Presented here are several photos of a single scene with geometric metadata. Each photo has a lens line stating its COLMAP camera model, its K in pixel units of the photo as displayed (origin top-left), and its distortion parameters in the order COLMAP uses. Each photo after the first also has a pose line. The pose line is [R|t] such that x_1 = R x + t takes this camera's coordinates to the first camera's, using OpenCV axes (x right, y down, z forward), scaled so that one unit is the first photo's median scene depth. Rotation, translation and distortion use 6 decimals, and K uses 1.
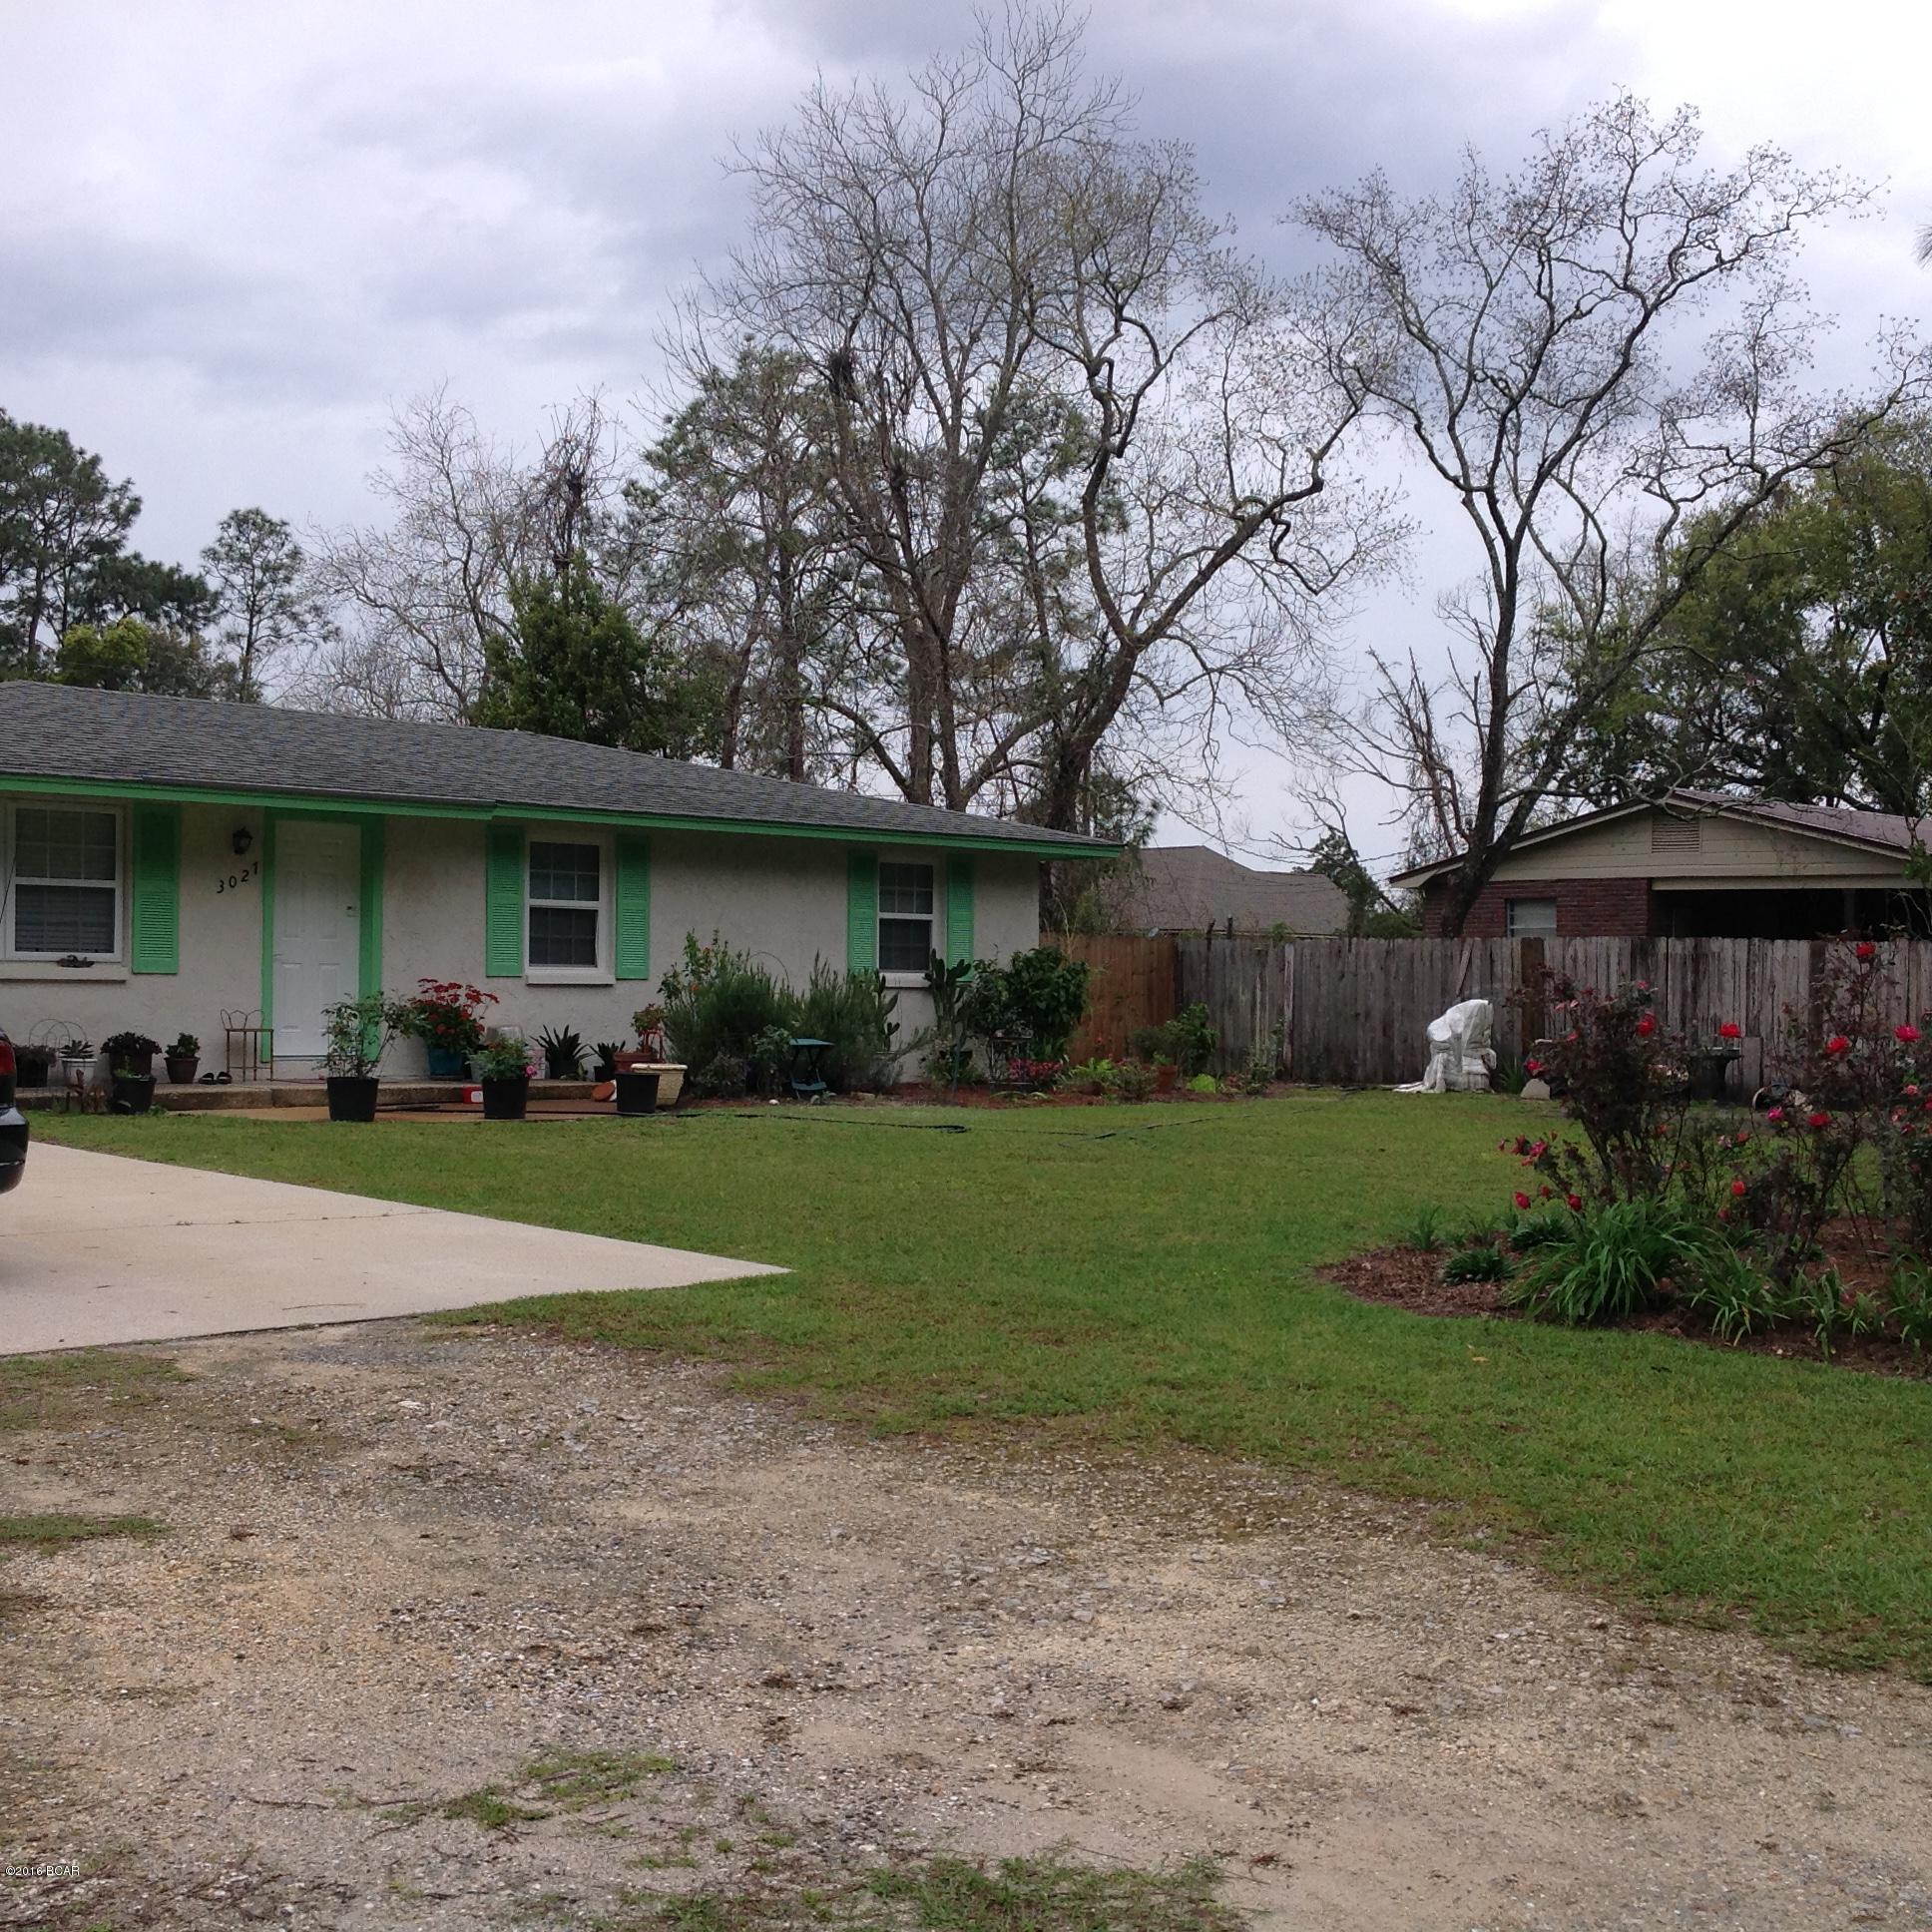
lens RADIAL K [[2449.9, 0, 966.0], [0, 2449.9, 966.0], [0, 0, 1]] dist [0.173310, -0.383291]
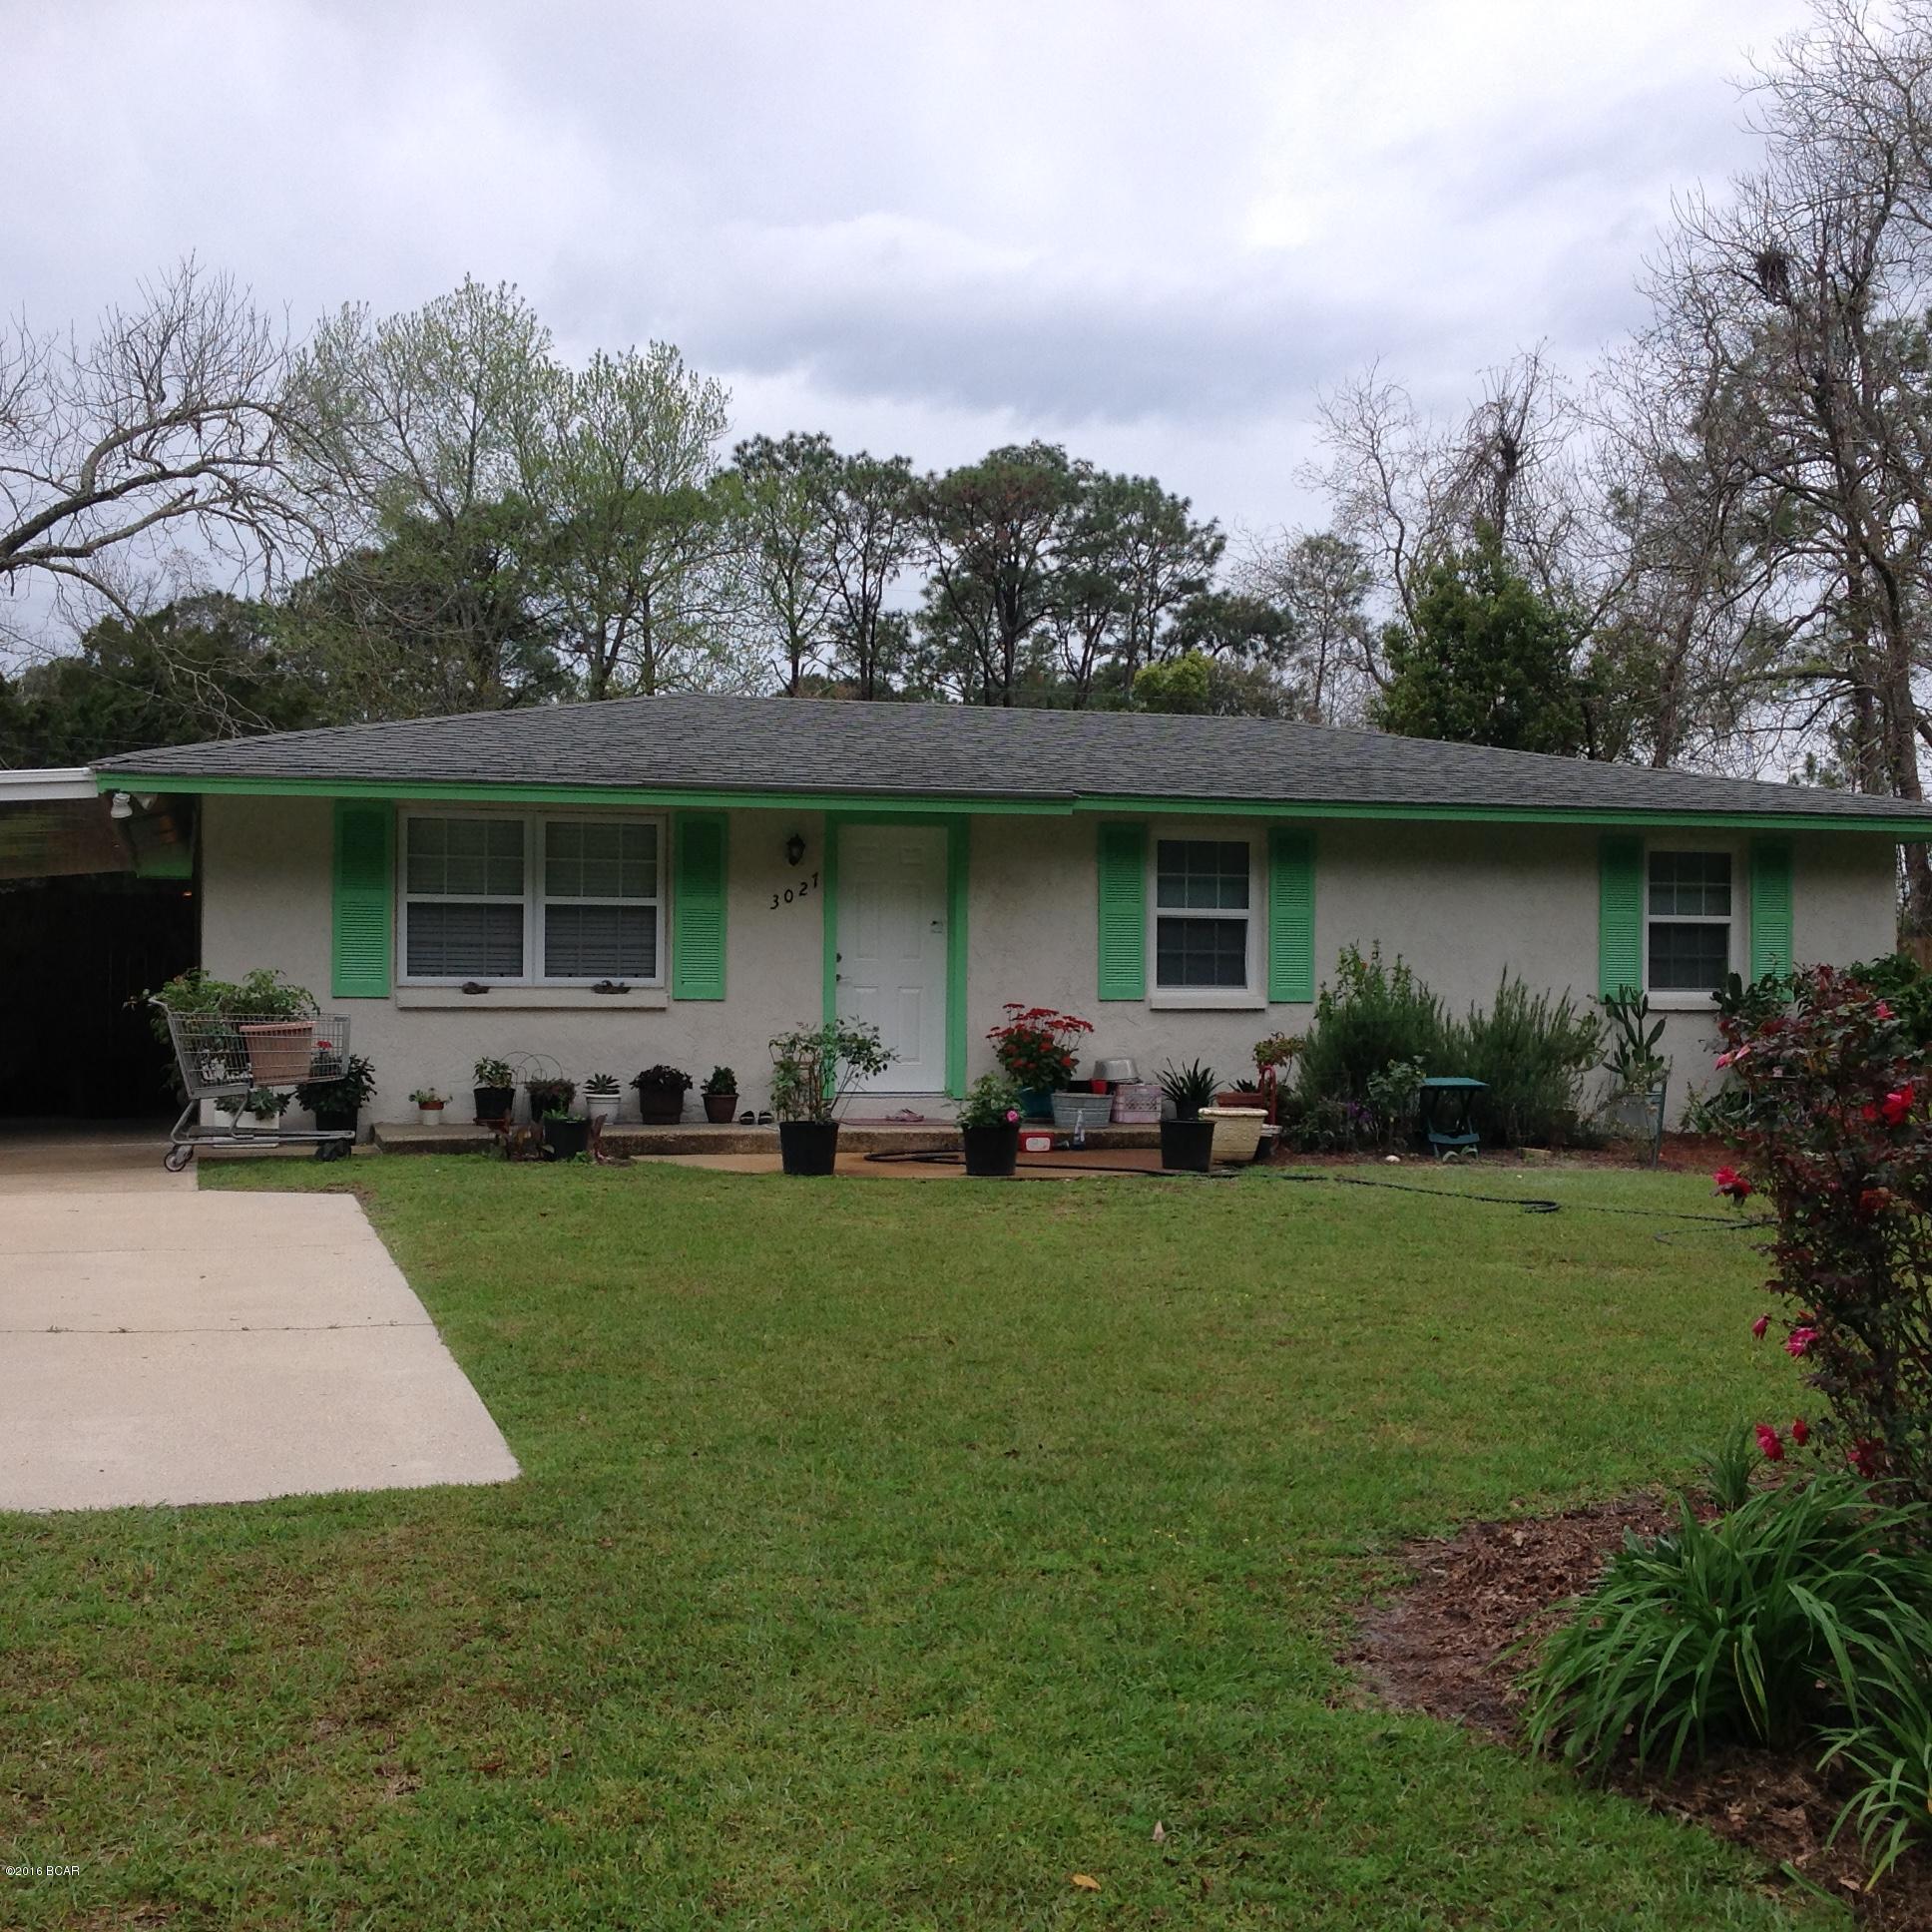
lens RADIAL K [[2449.9, 0, 966.0], [0, 2449.9, 966.0], [0, 0, 1]] dist [0.173310, -0.383291]
pose [[0.895562, -0.013012, -0.444747, 0.133126], [0.009369, 0.999902, -0.010389, 0.000787], [0.444838, 0.005137, 0.895596, 0.209780]]
